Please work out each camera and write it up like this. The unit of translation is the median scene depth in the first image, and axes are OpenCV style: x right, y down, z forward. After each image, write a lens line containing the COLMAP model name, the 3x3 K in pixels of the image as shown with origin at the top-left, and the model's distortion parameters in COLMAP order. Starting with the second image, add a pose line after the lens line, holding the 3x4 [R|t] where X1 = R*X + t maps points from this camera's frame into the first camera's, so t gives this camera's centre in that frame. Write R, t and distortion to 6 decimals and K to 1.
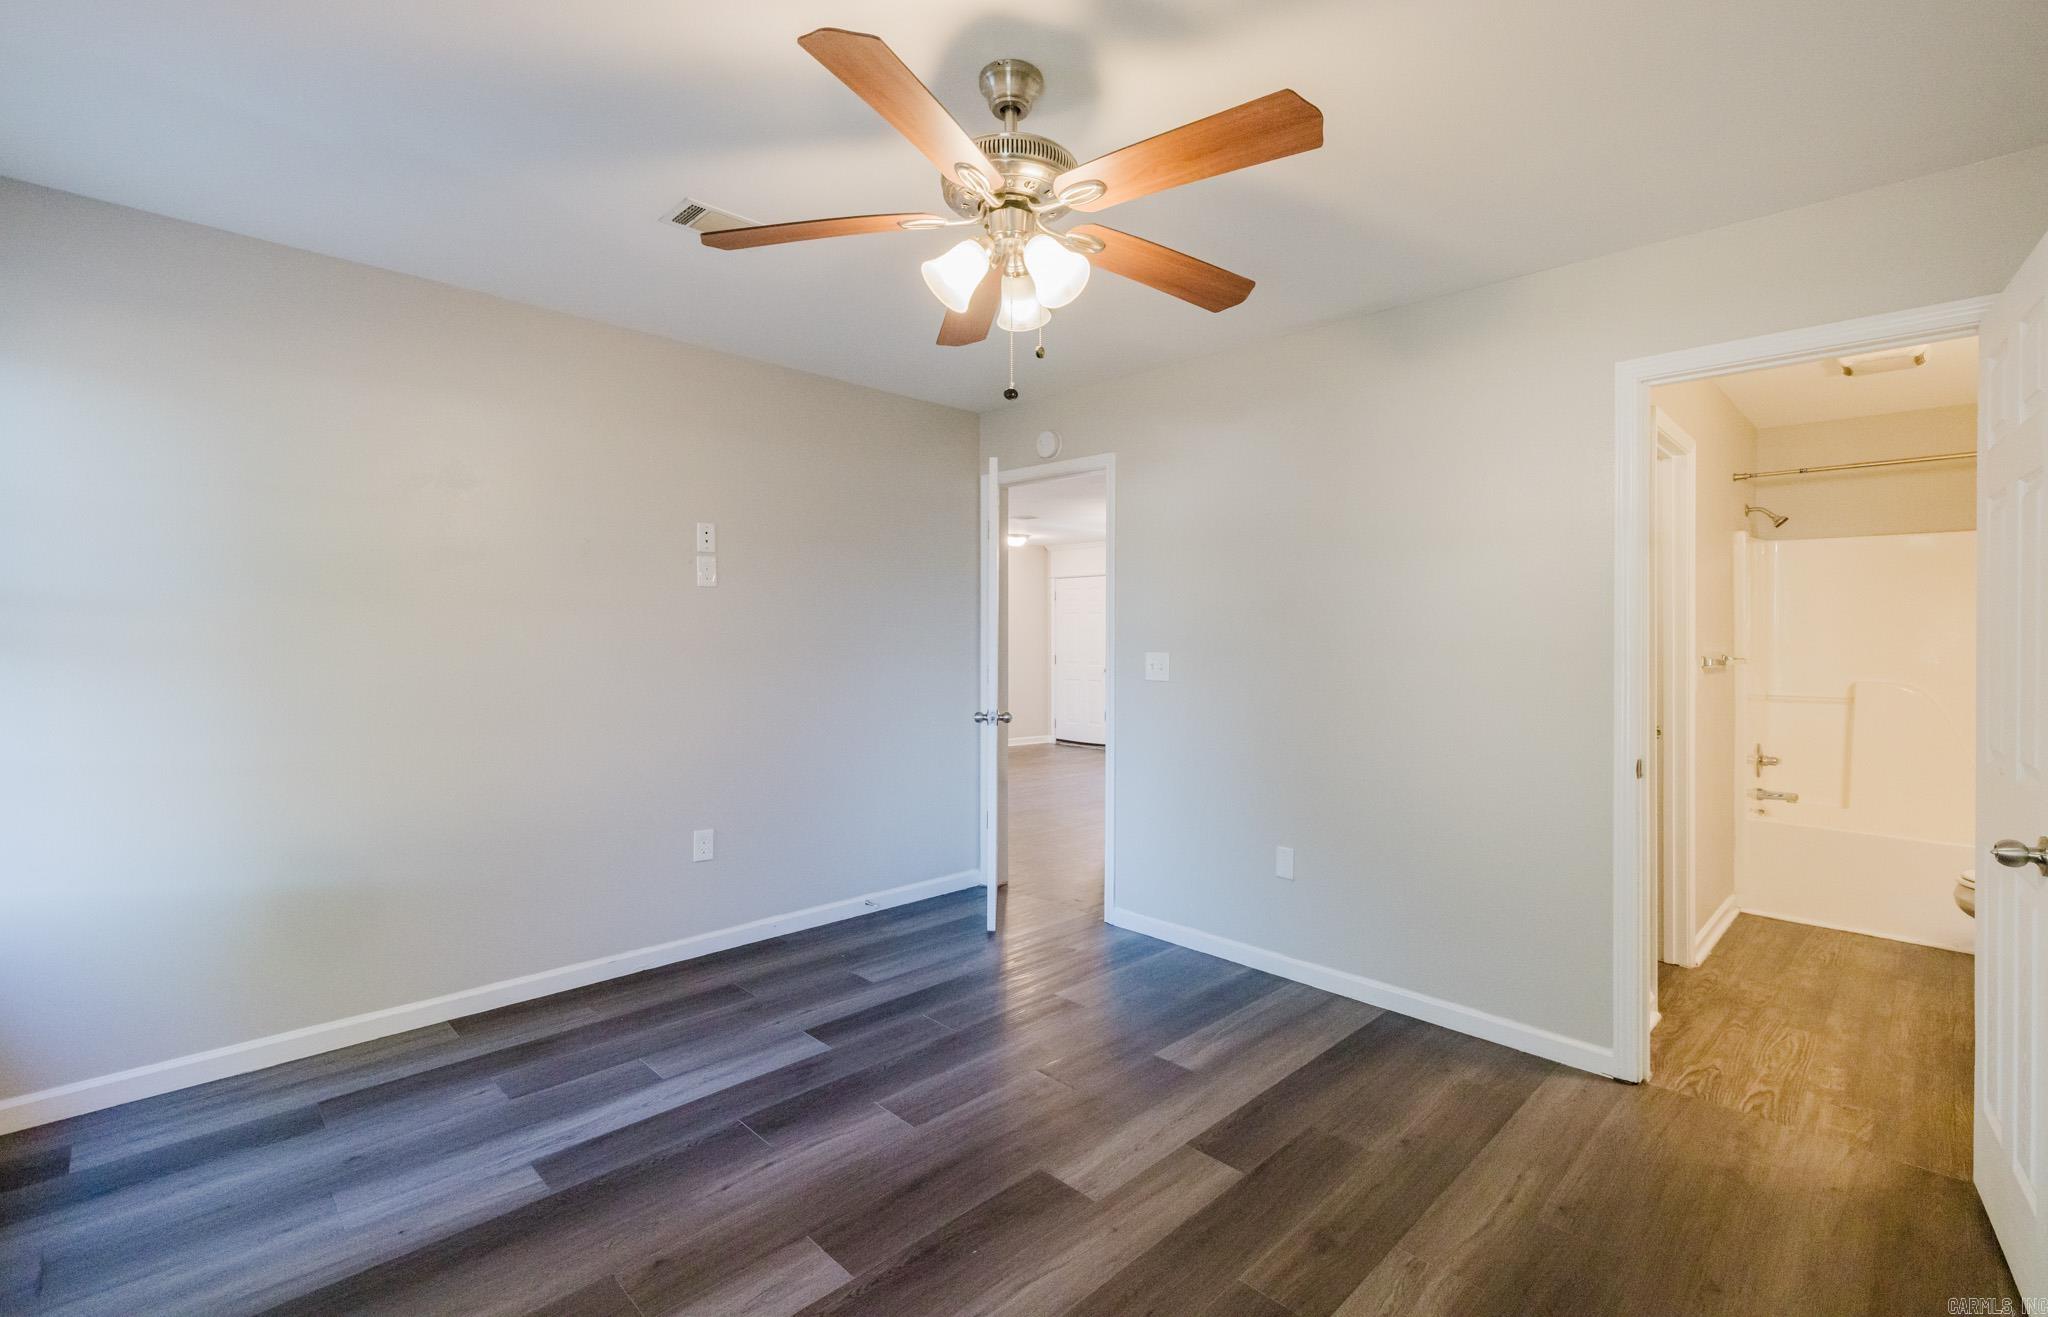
lens RADIAL K [[893.3, 0, 1019.9], [0, 893.3, 652.2], [0, 0, 1]] dist [-0.000490, 0.000015]
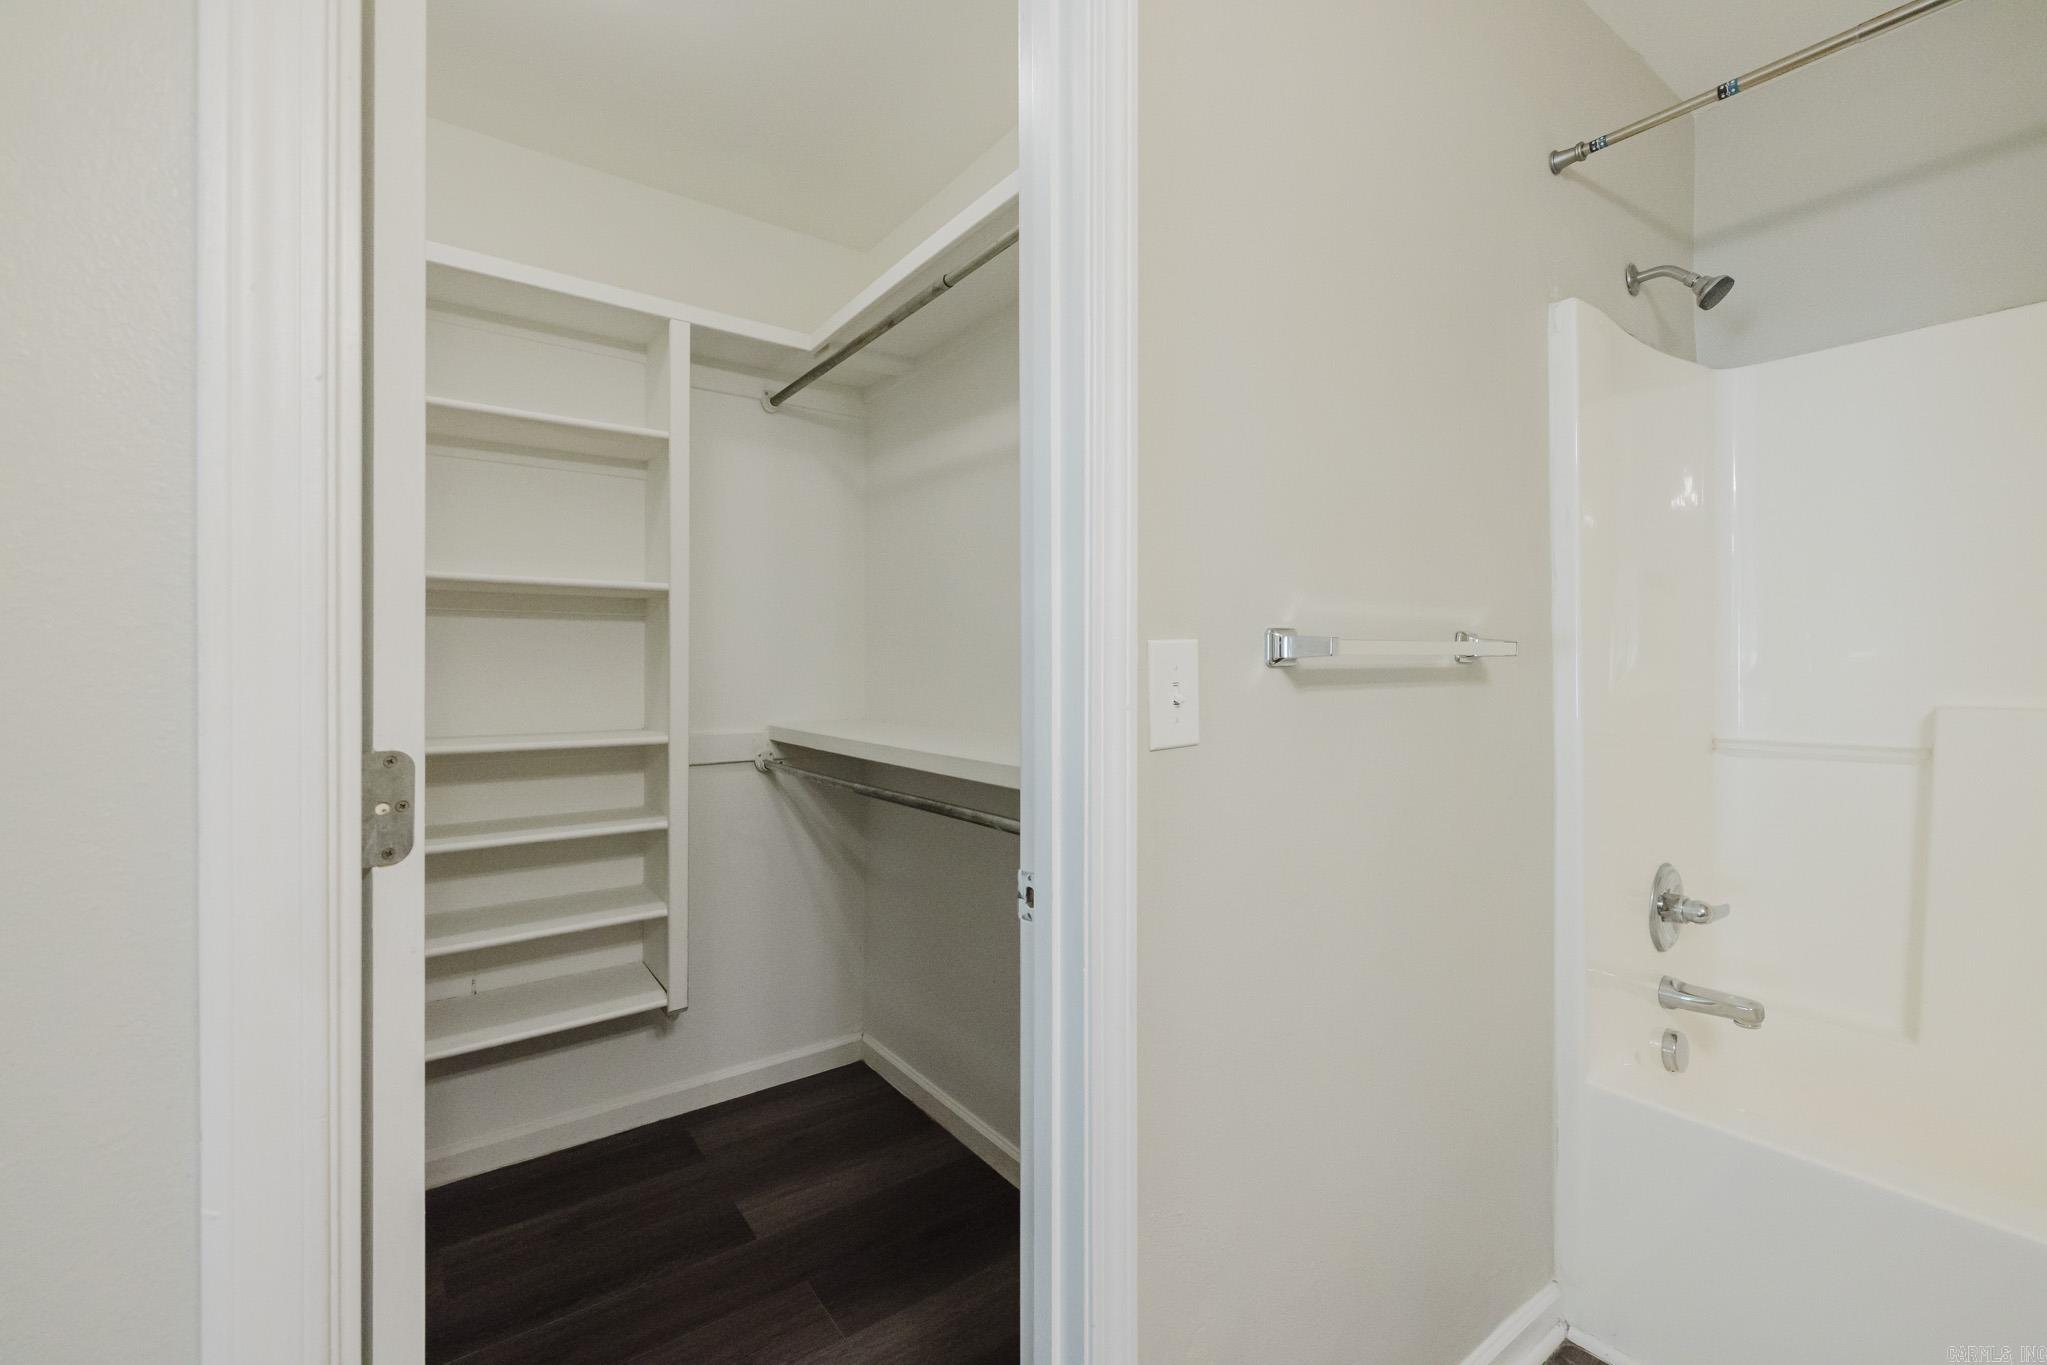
lens RADIAL K [[860.2, 0, 1019.5], [0, 860.2, 672.2], [0, 0, 1]] dist [0.000074, -0.000159]
pose [[0.990545, -0.011484, -0.136705, 0.639532], [0.011833, 0.999928, 0.001739, 0.014369], [0.136675, -0.003340, 0.990610, 0.625571]]
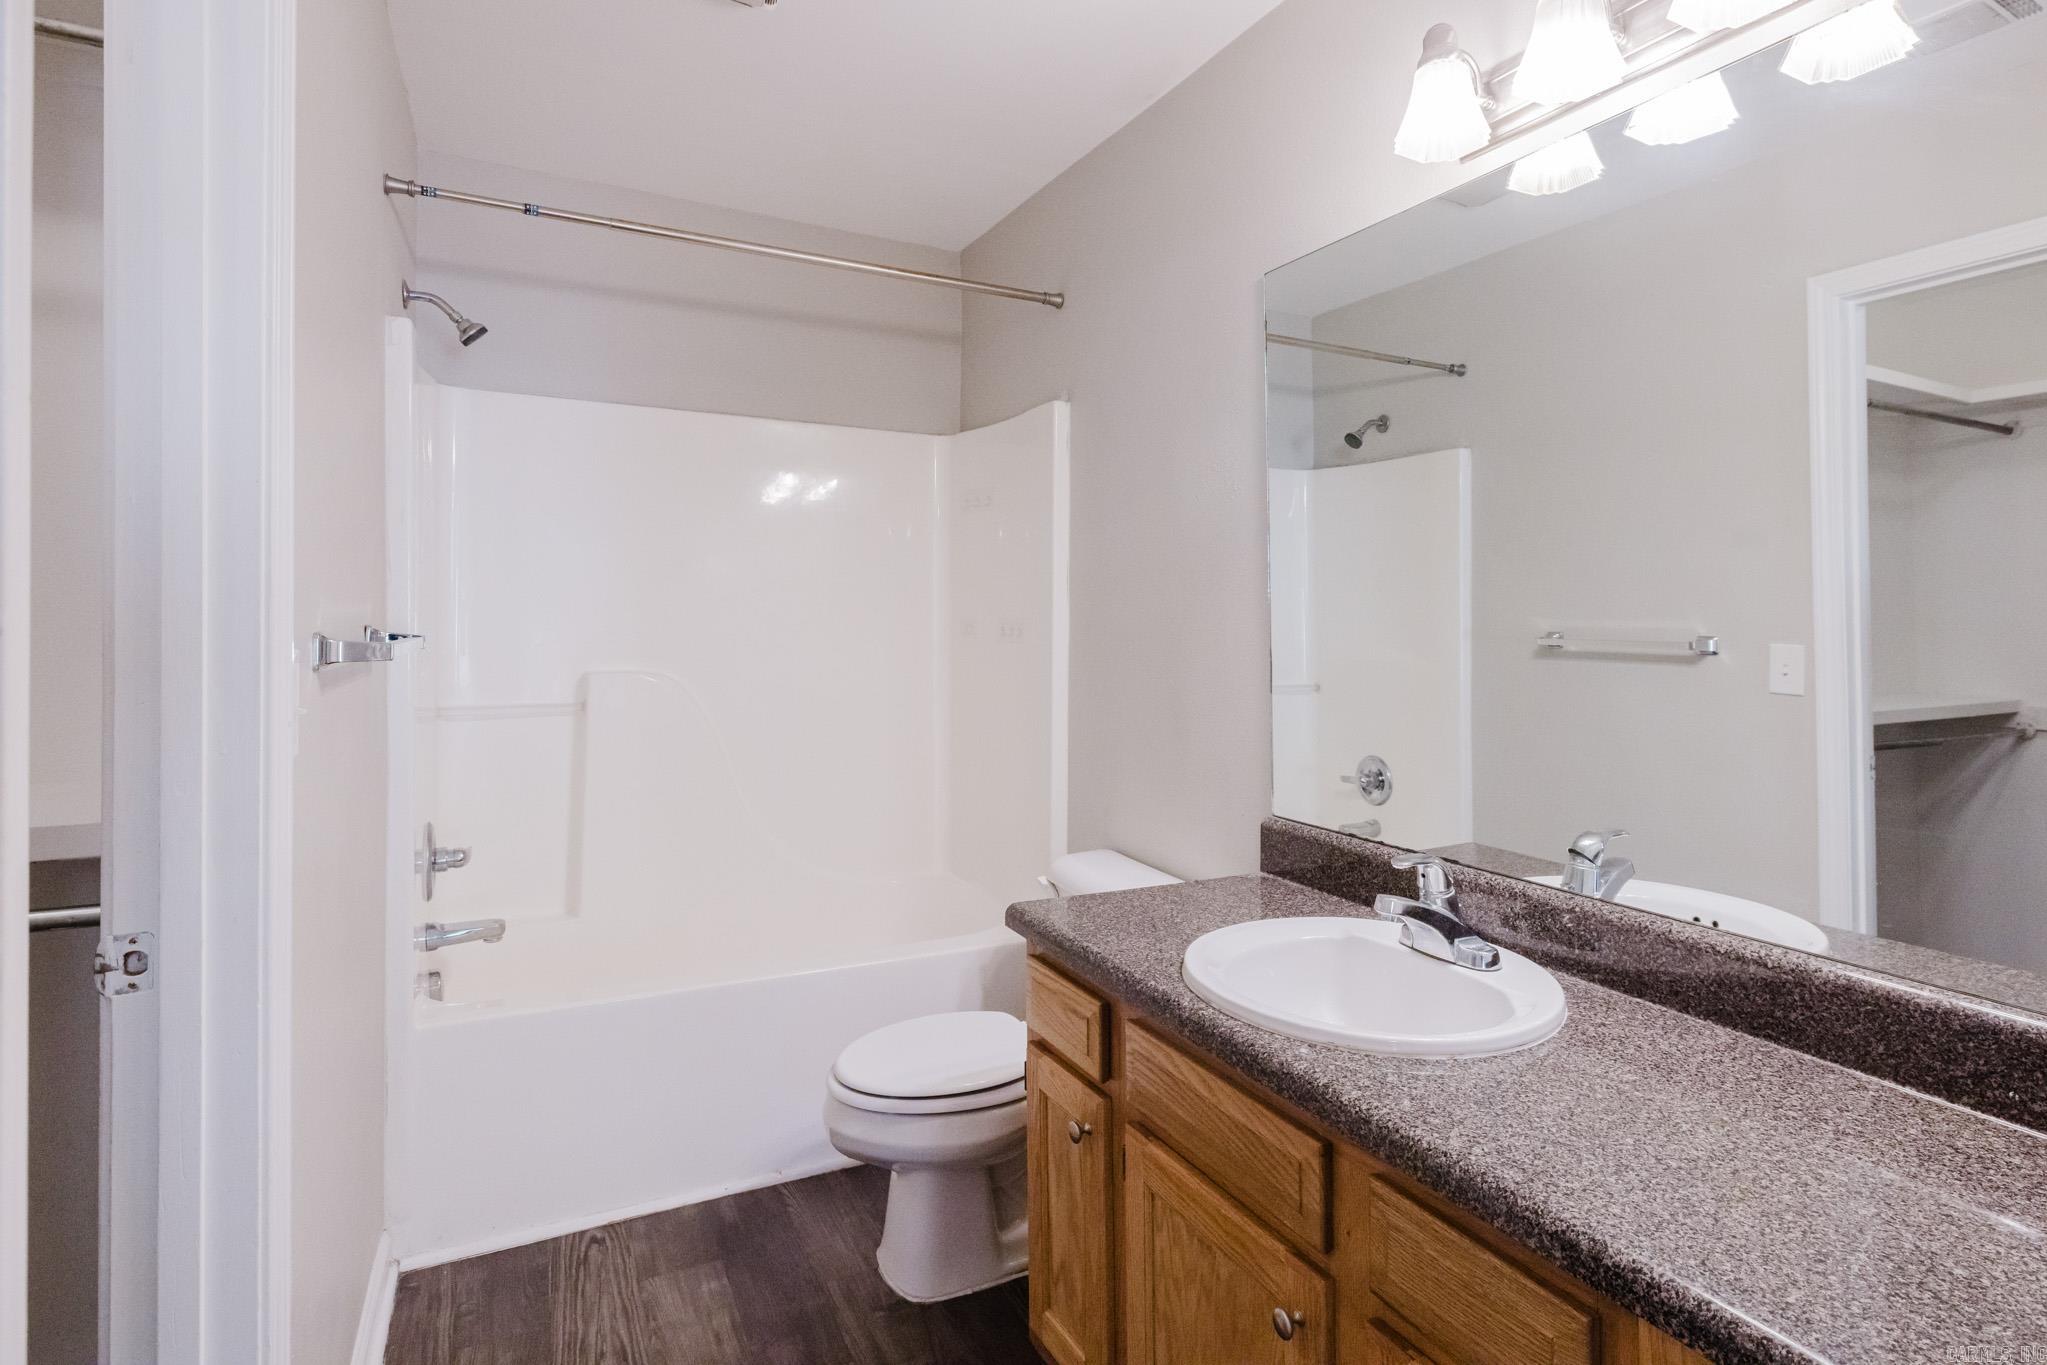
lens RADIAL K [[1064.6, 0, 1066.8], [0, 1064.6, 598.8], [0, 0, 1]] dist [-0.001385, -0.000749]
pose [[0.279368, 0.006673, 0.960161, 0.435429], [0.003312, 0.999963, -0.007913, -0.004491], [-0.960178, 0.005391, 0.279335, 0.585034]]
